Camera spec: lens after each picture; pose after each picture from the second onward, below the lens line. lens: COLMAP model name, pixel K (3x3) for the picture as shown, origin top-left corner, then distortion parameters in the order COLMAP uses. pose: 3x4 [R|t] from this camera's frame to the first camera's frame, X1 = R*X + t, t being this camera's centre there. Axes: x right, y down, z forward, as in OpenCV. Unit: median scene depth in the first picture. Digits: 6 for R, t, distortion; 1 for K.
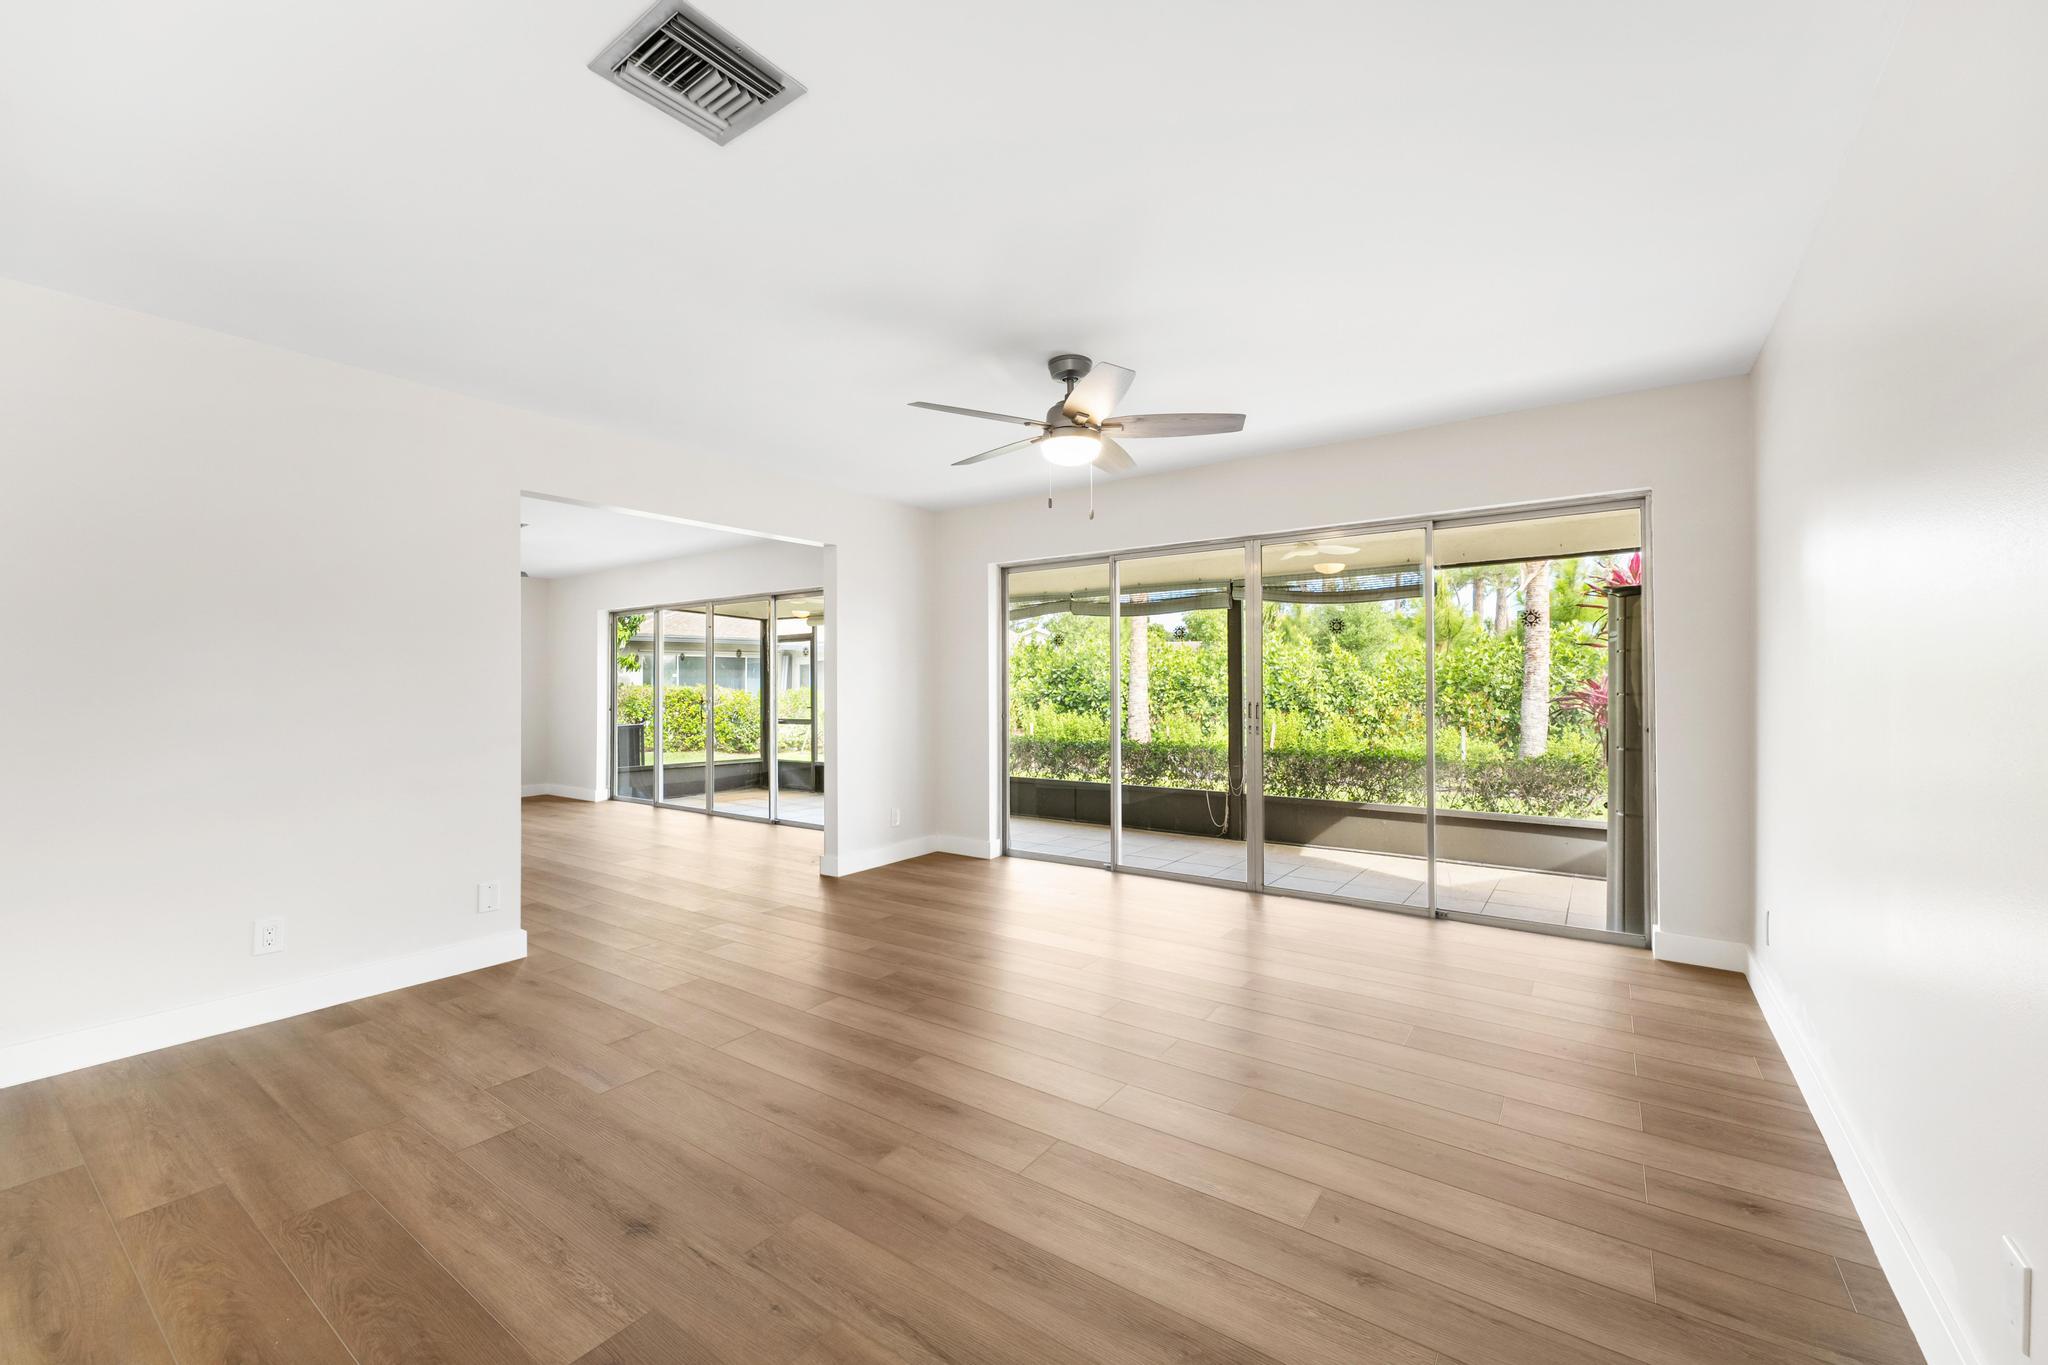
lens RADIAL K [[814.8, 0, 1021.0], [0, 814.8, 682.4], [0, 0, 1]] dist [0.000050, -0.000615]
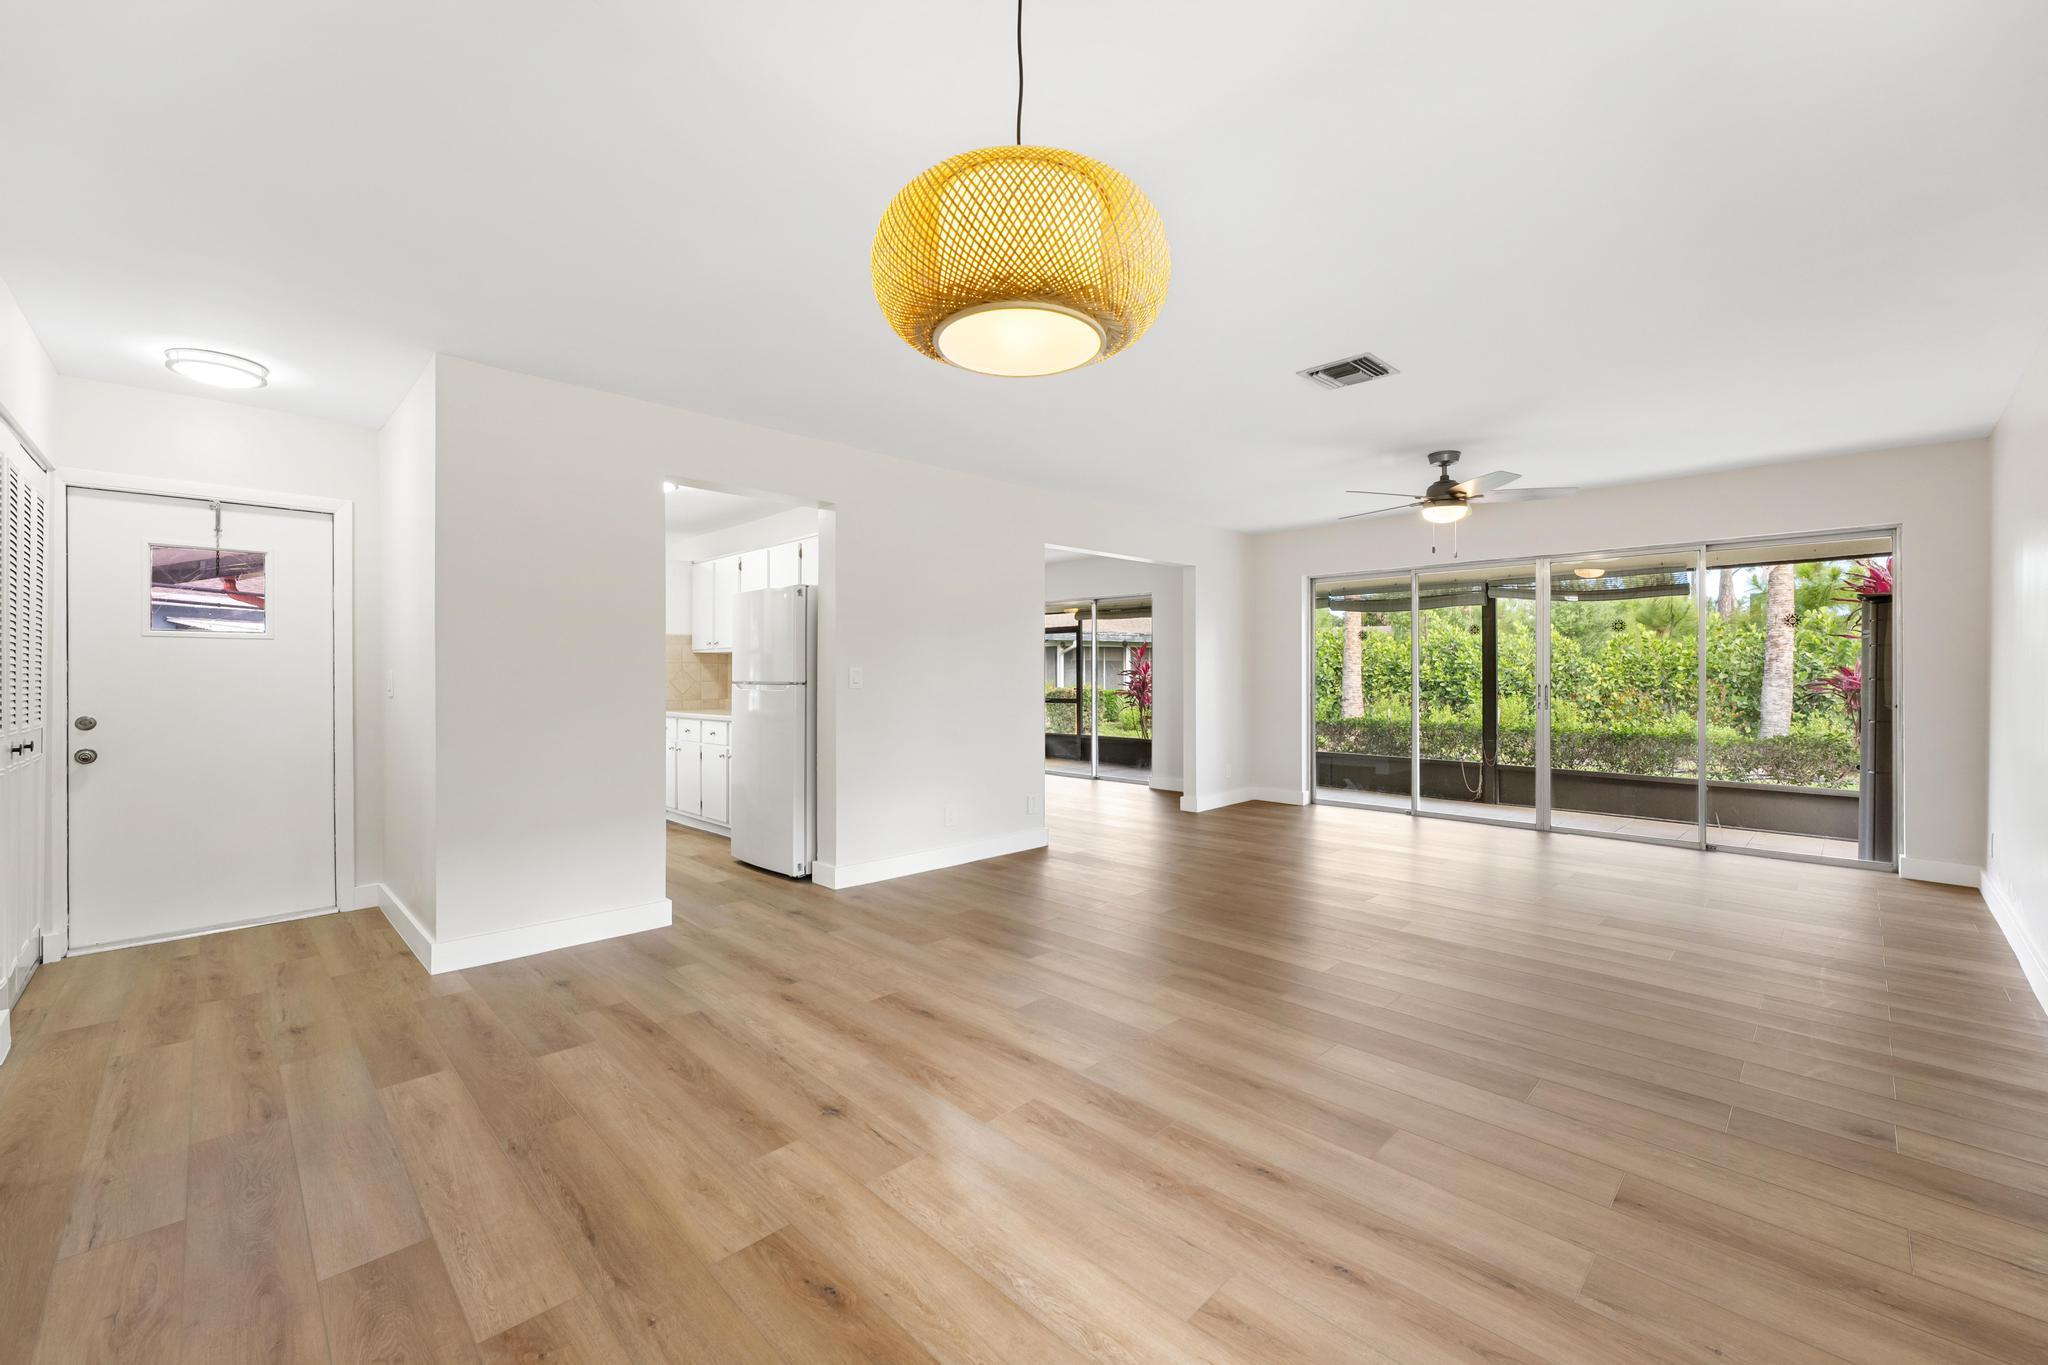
lens RADIAL K [[818.2, 0, 1019.7], [0, 818.2, 677.2], [0, 0, 1]] dist [-0.000971, -0.000203]
pose [[0.984721, 0.004198, -0.174087, -0.227637], [-0.002101, 0.999923, 0.012228, -0.000984], [0.174125, -0.011676, 0.984654, -0.314291]]
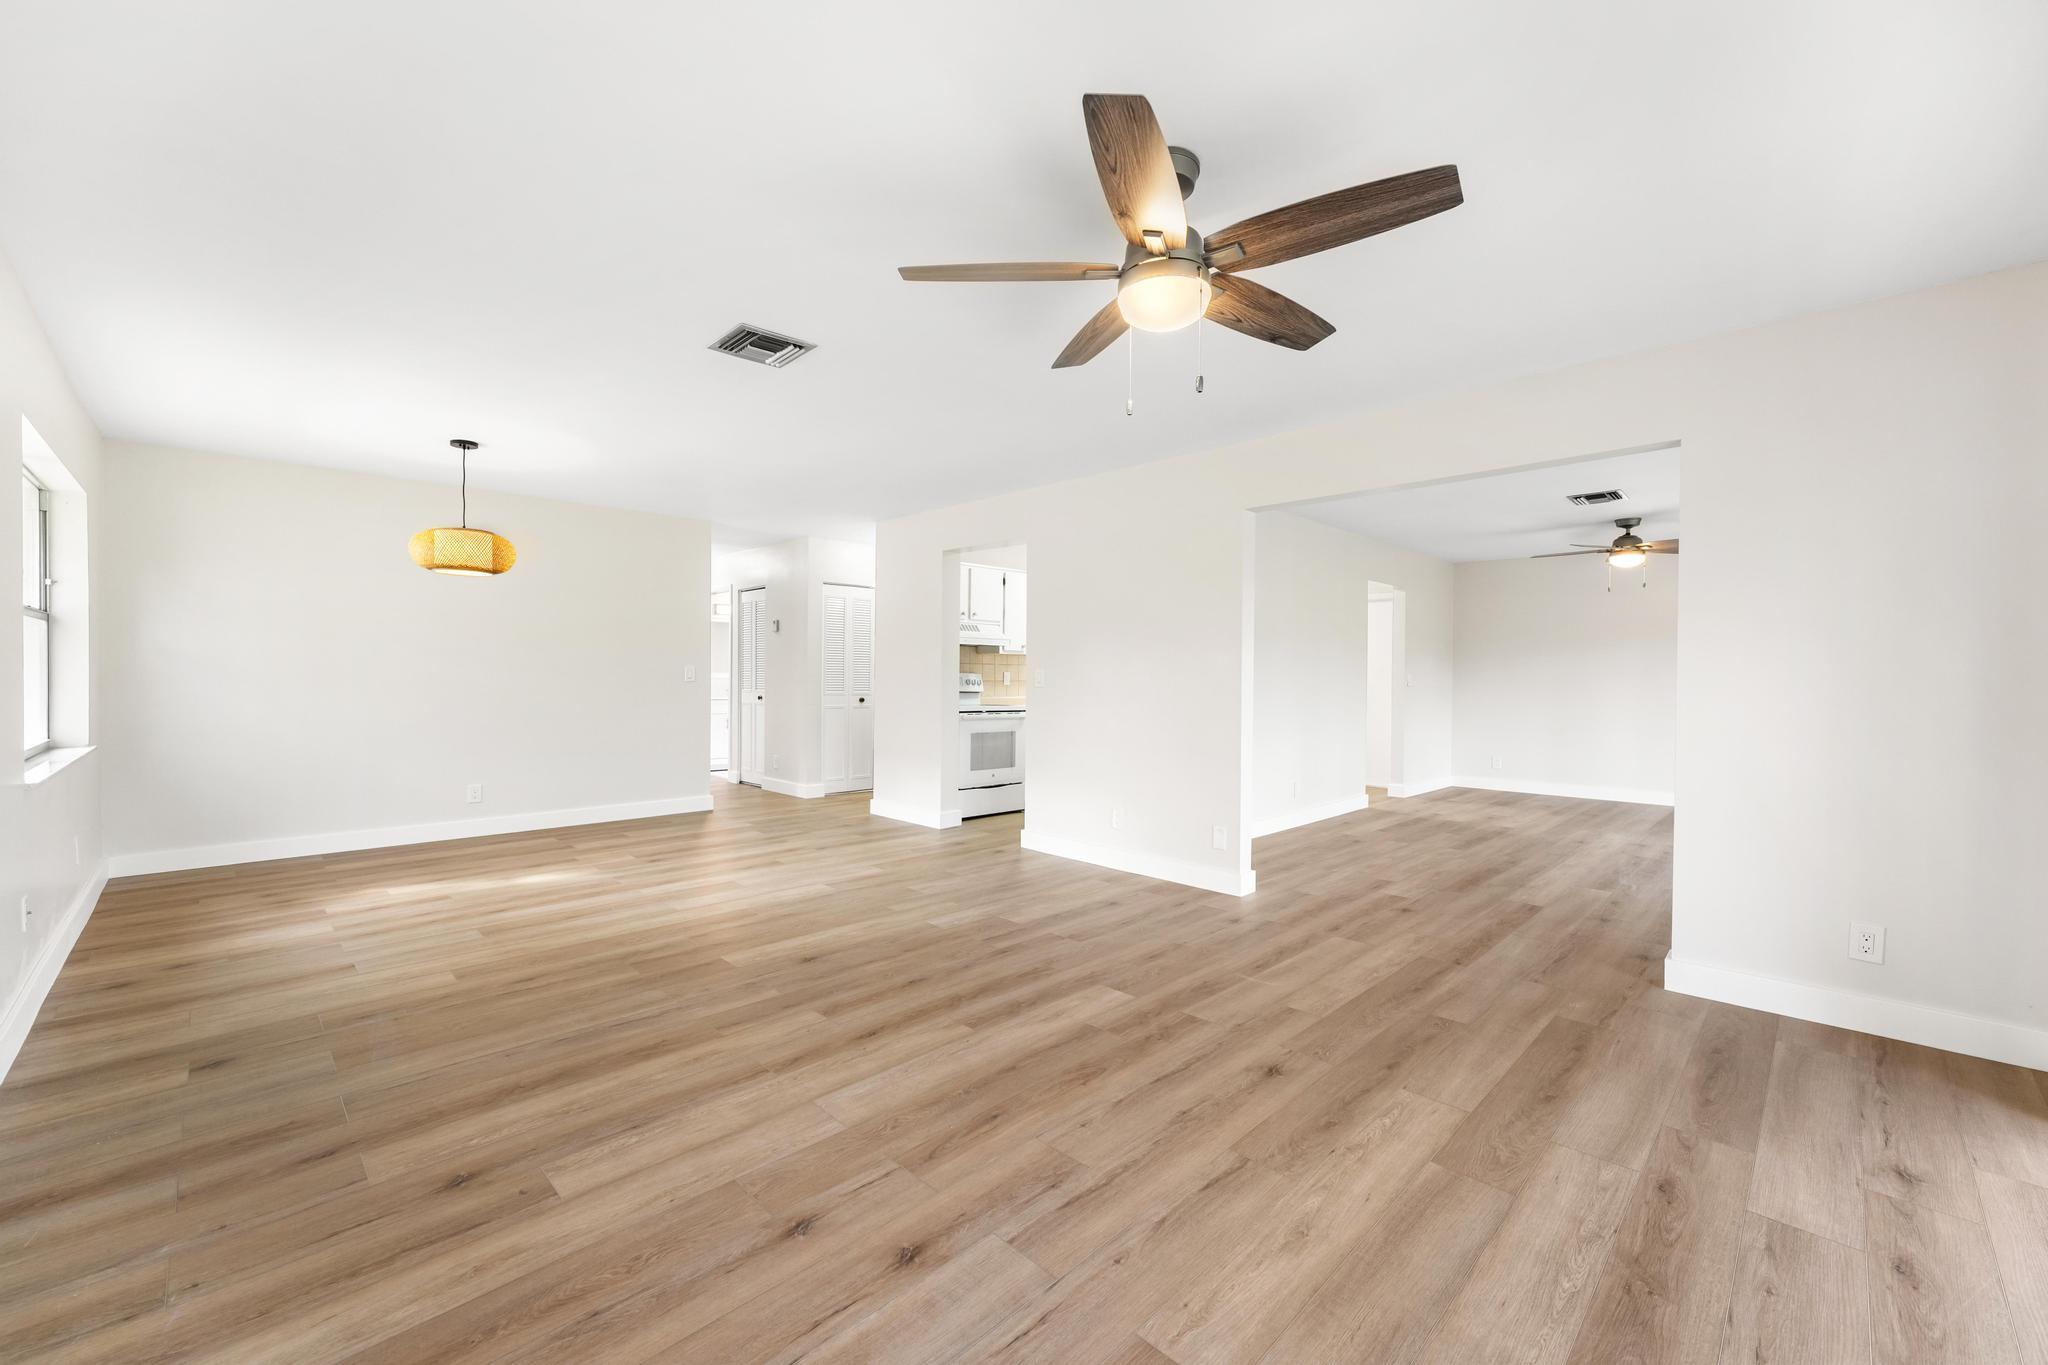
lens RADIAL K [[814.8, 0, 1021.0], [0, 814.8, 682.4], [0, 0, 1]] dist [0.000050, -0.000615]
pose [[-0.171510, 0.013773, -0.985086, 0.367396], [0.000441, 0.999903, 0.013903, 0.001609], [0.985182, 0.001950, -0.171499, 0.514510]]
